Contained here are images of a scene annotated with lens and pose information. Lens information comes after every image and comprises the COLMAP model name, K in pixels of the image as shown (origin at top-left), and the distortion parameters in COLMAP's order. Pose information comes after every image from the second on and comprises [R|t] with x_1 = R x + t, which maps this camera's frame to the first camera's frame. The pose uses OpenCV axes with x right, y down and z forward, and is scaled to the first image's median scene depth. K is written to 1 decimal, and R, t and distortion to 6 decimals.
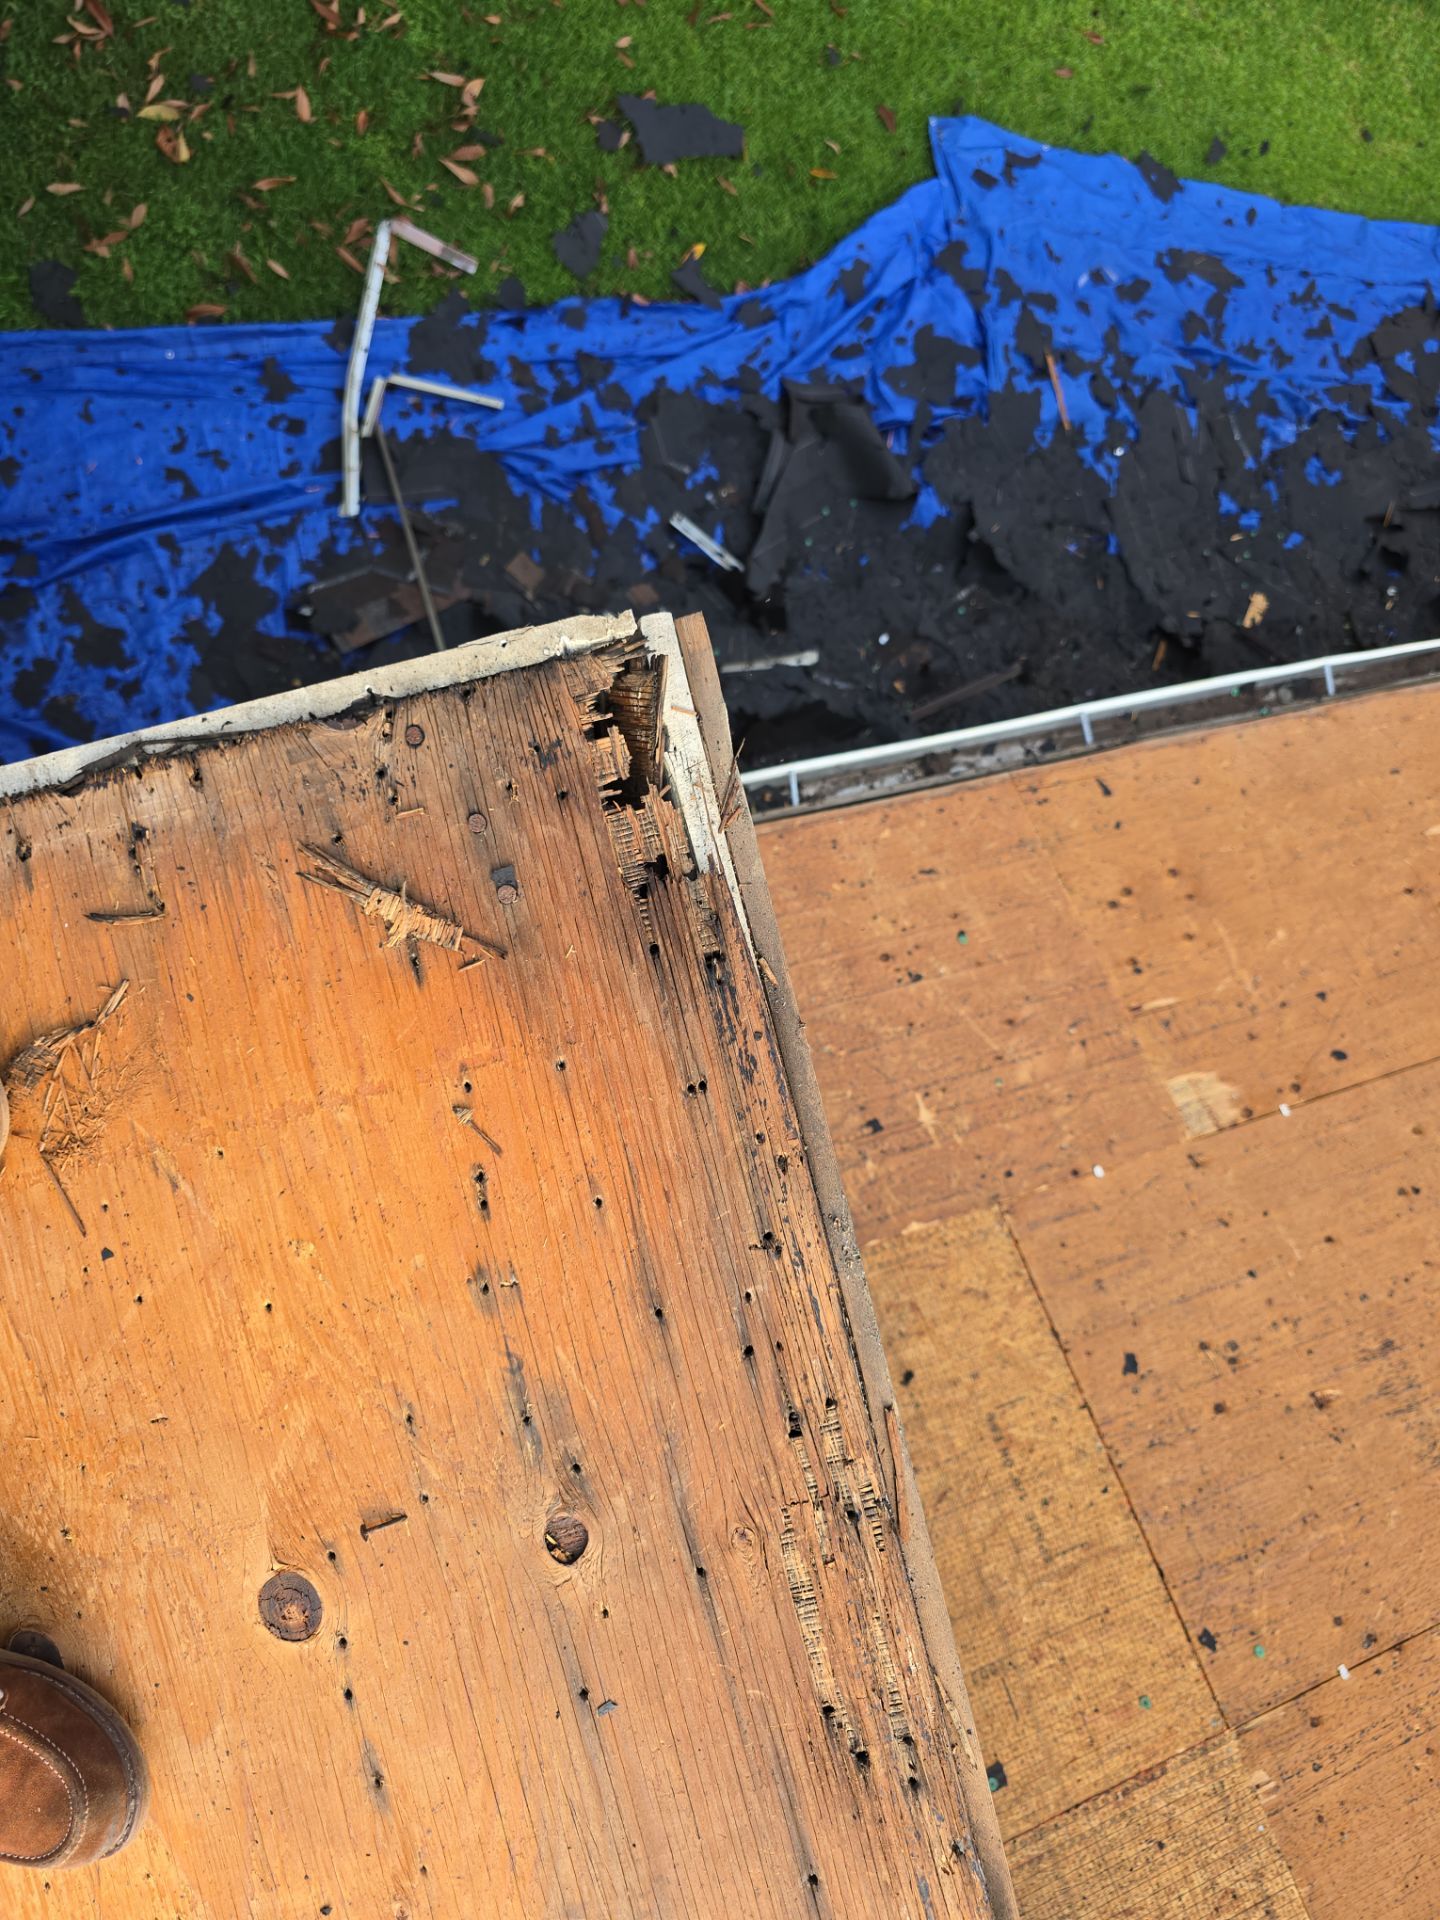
lens RADIAL K [[1277.7, 0, 720.0], [0, 1277.7, 960.0], [0, 0, 1]] dist [0.039125, -0.035562]
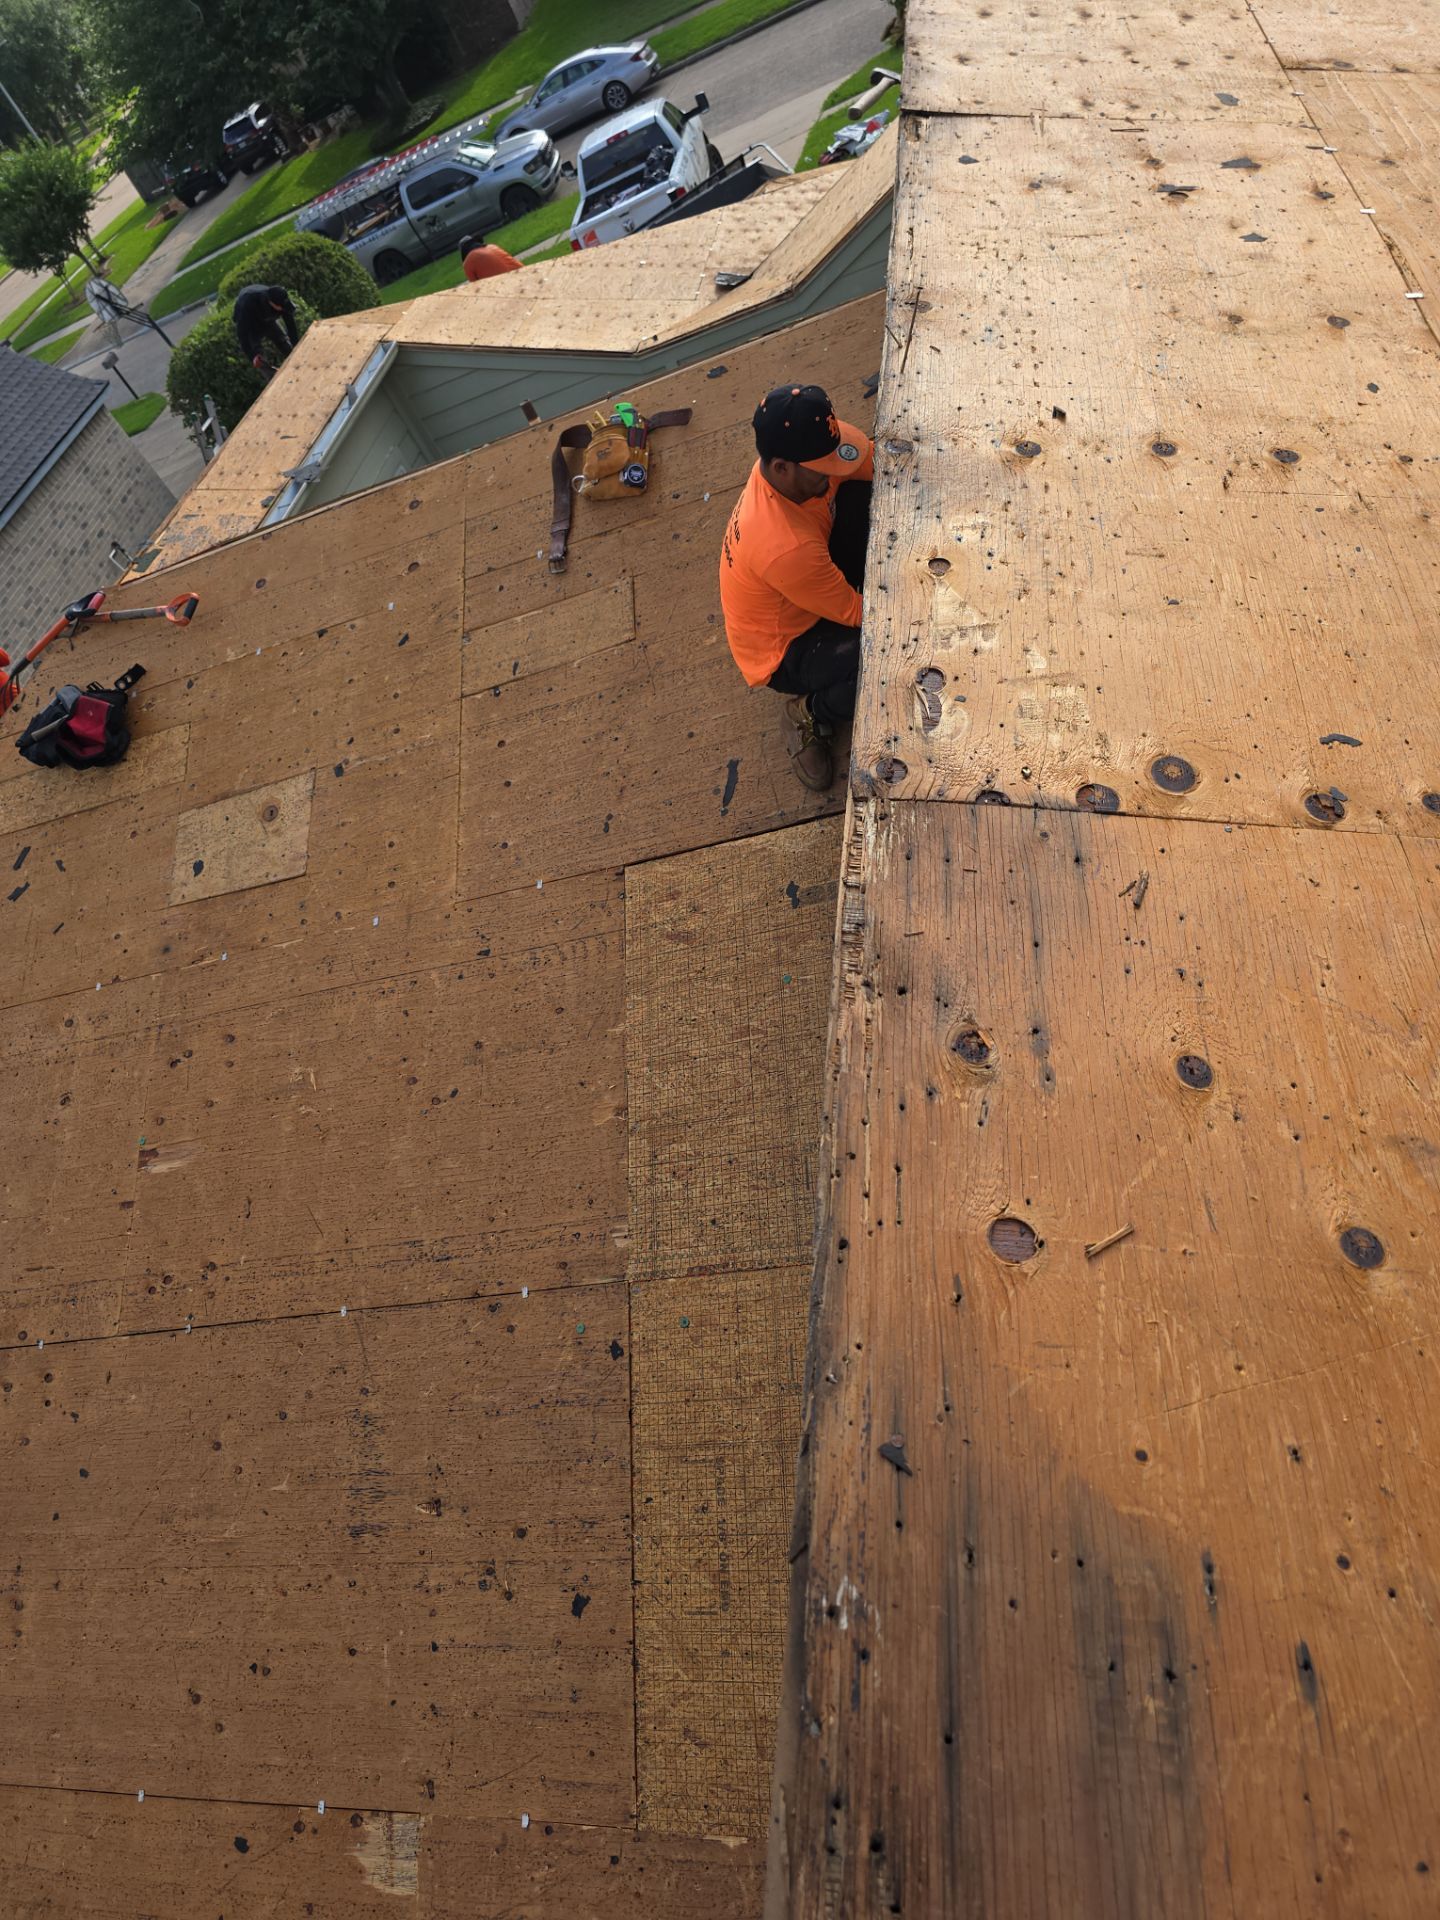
lens RADIAL K [[1277.7, 0, 720.0], [0, 1277.7, 960.0], [0, 0, 1]] dist [0.039125, -0.035562]
pose [[-0.932622, -0.203724, 0.297848, 0.018327], [0.346858, -0.733748, 0.584212, 0.144978], [0.099527, 0.648160, 0.754972, -0.093515]]
